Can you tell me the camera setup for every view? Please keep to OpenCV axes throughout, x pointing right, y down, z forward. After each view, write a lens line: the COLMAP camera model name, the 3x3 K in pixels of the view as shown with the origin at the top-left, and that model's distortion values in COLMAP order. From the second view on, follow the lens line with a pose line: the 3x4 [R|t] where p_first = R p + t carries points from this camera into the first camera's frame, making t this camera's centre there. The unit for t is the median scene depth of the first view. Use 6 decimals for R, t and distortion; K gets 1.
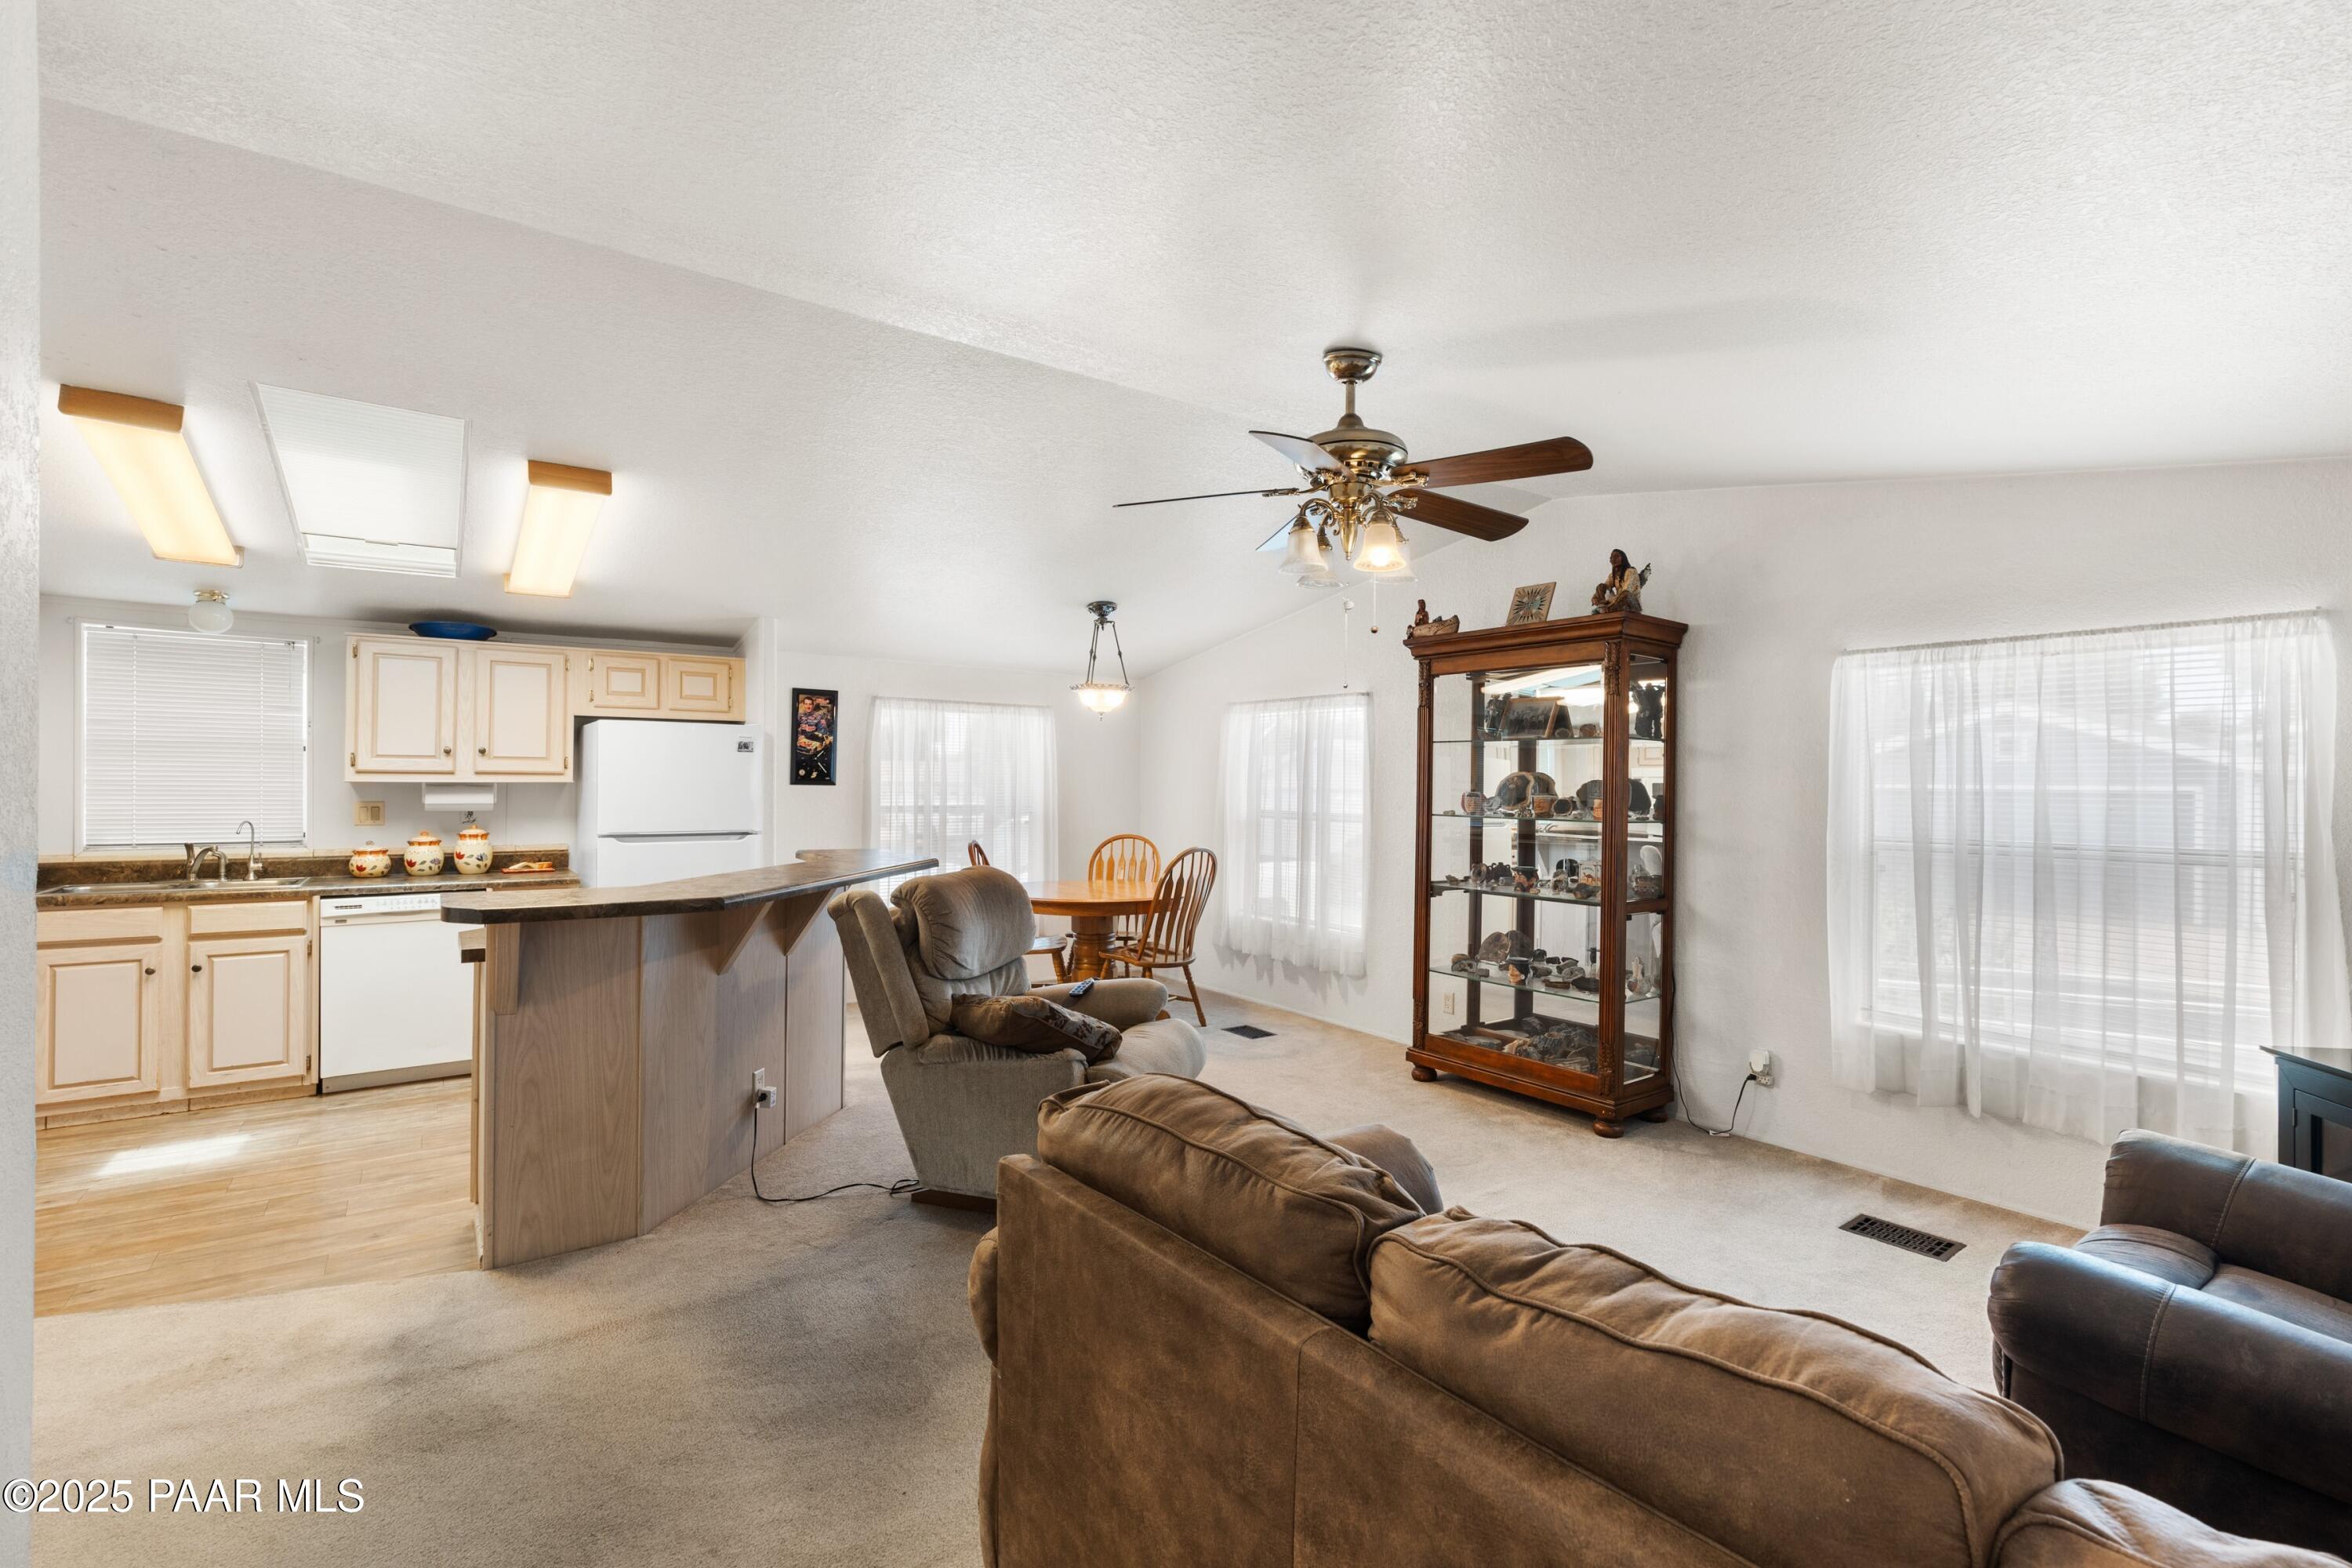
lens RADIAL K [[1063.7, 0, 1176.0], [0, 1063.7, 784.0], [0, 0, 1]] dist [0.002446, 0.000834]
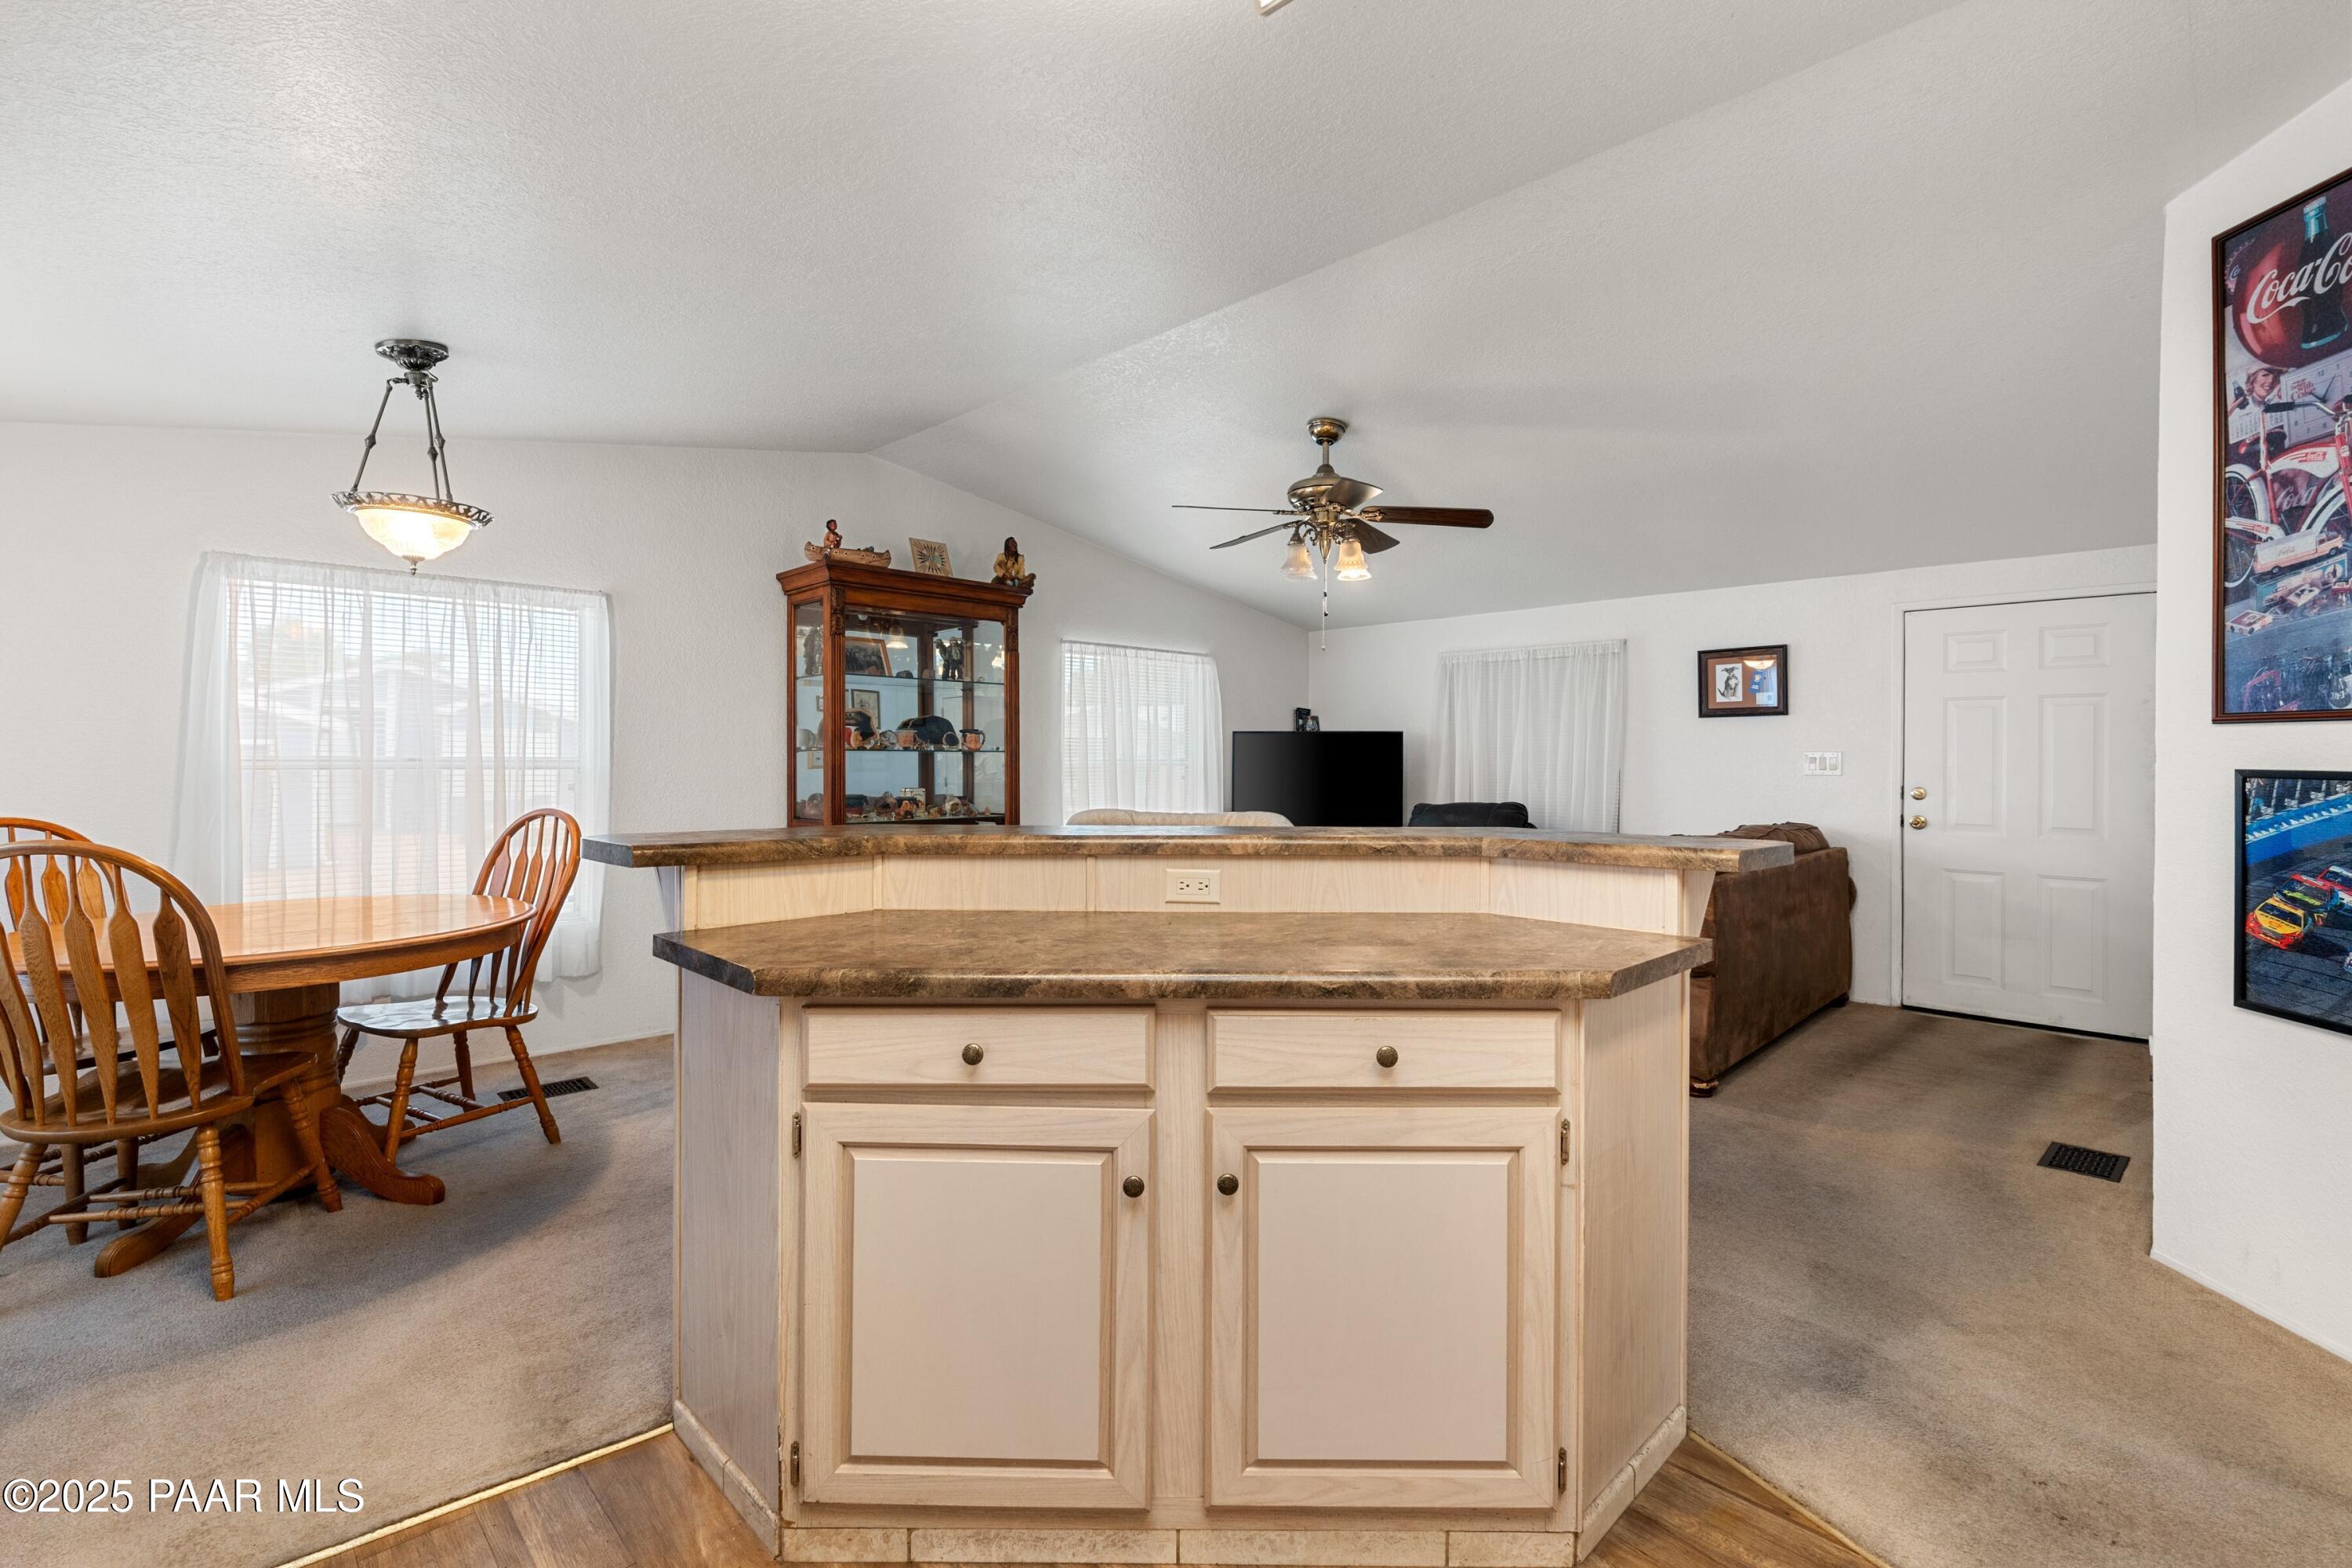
lens RADIAL K [[1055.0, 0, 1175.5], [0, 1055.0, 771.4], [0, 0, 1]] dist [-0.001948, 0.000094]
pose [[-0.156203, -0.022621, 0.987466, -0.746692], [-0.003295, 0.999744, 0.022381, 0.026692], [-0.987719, 0.000242, -0.156238, 0.860324]]
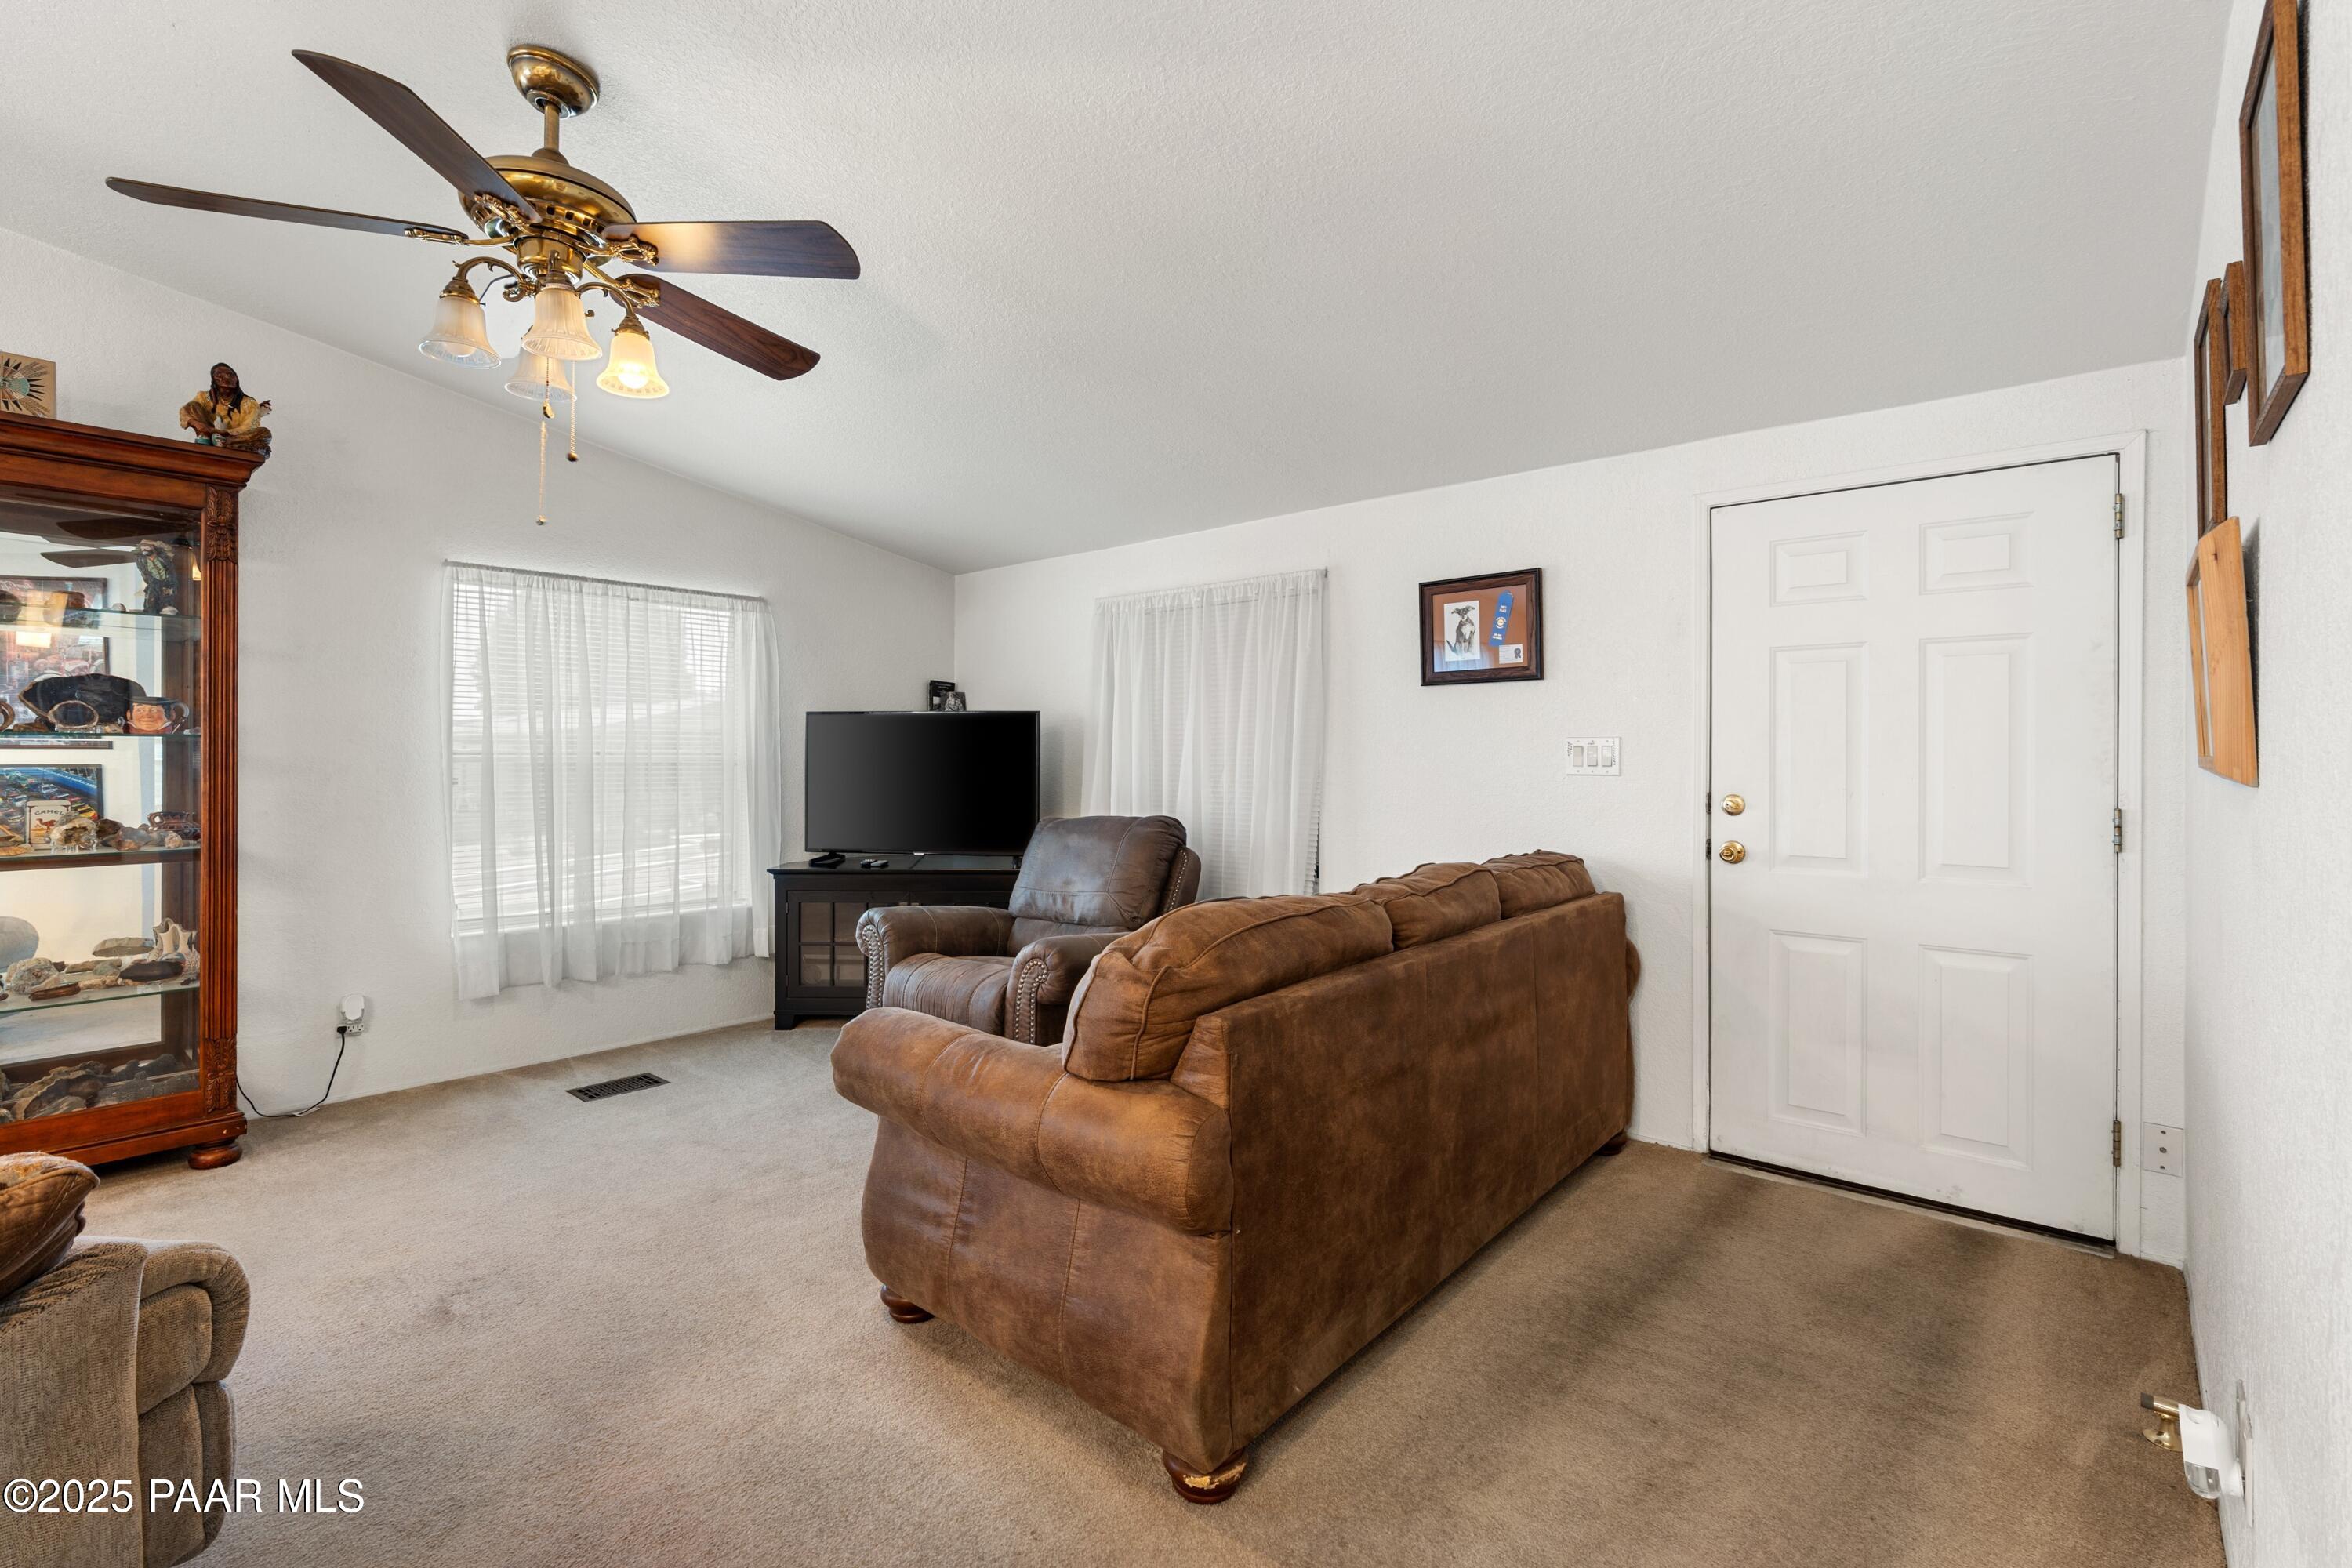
lens RADIAL K [[1058.6, 0, 1172.1], [0, 1058.6, 763.6], [0, 0, 1]] dist [-0.001378, -0.000169]
pose [[-0.226327, -0.016829, 0.973906, -0.382466], [-0.003130, 0.999858, 0.016550, 0.035022], [-0.974046, 0.000698, -0.226347, 0.451466]]
